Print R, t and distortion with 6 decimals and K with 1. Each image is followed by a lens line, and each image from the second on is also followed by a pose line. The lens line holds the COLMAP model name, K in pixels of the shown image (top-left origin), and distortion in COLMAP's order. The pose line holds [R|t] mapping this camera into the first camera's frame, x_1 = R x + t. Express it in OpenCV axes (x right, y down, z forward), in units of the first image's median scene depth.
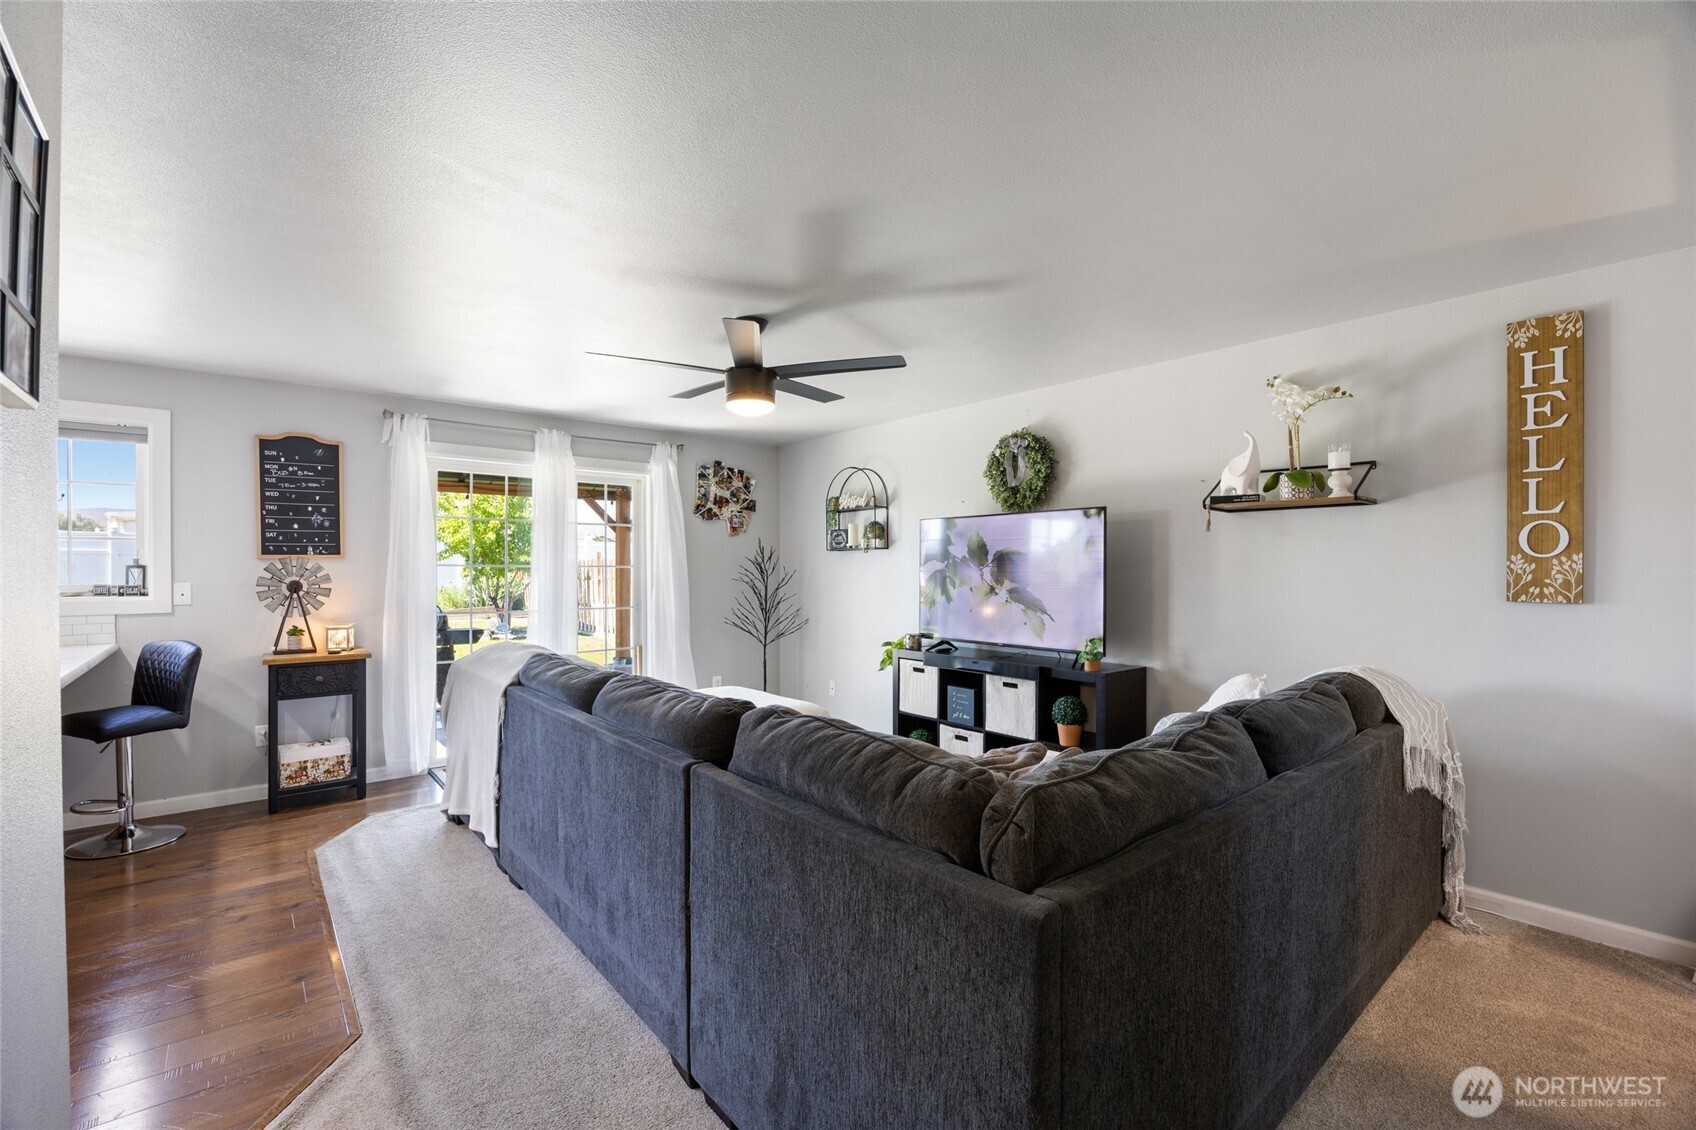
lens RADIAL K [[720.1, 0, 852.0], [0, 720.1, 570.0], [0, 0, 1]] dist [-0.022099, 0.002514]
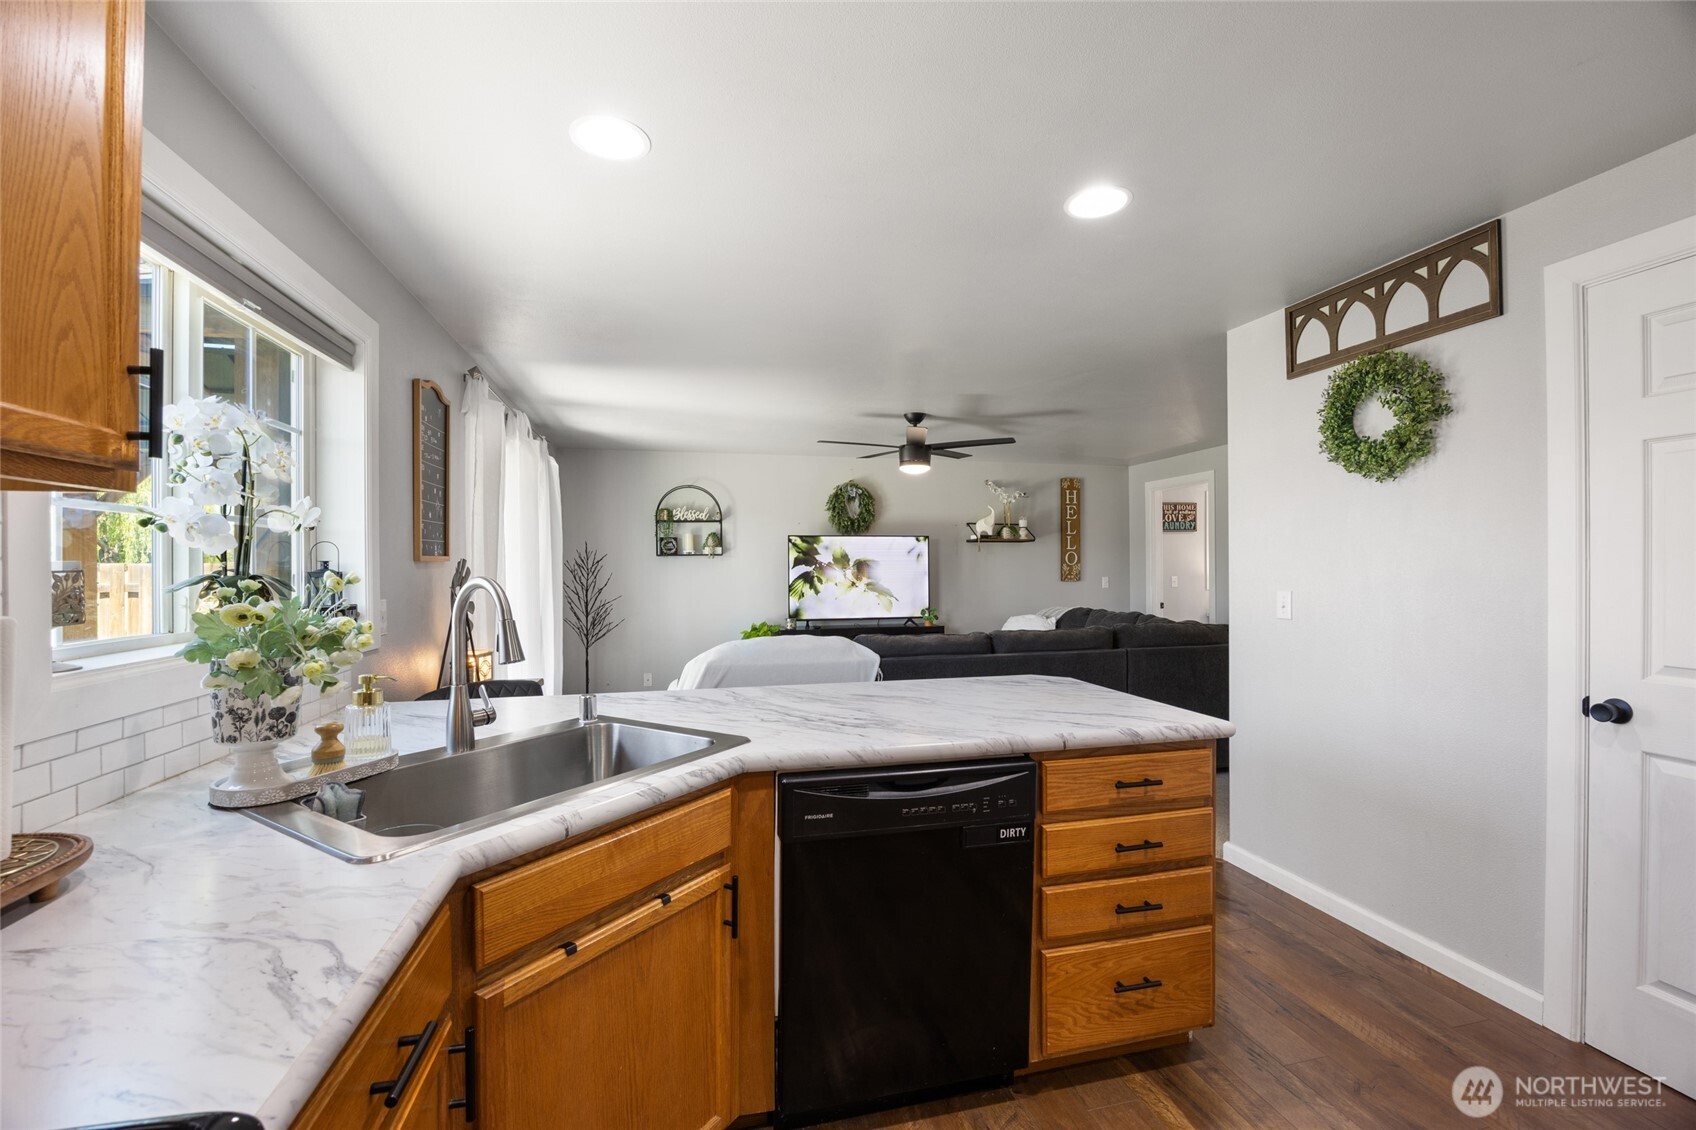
lens RADIAL K [[720.1, 0, 847.1], [0, 720.1, 567.6], [0, 0, 1]] dist [-0.022099, 0.002514]
pose [[0.459801, -0.003677, 0.888014, -1.238620], [0.005710, 0.999983, 0.001184, -0.010251], [-0.888003, 0.004526, 0.459815, 0.309668]]
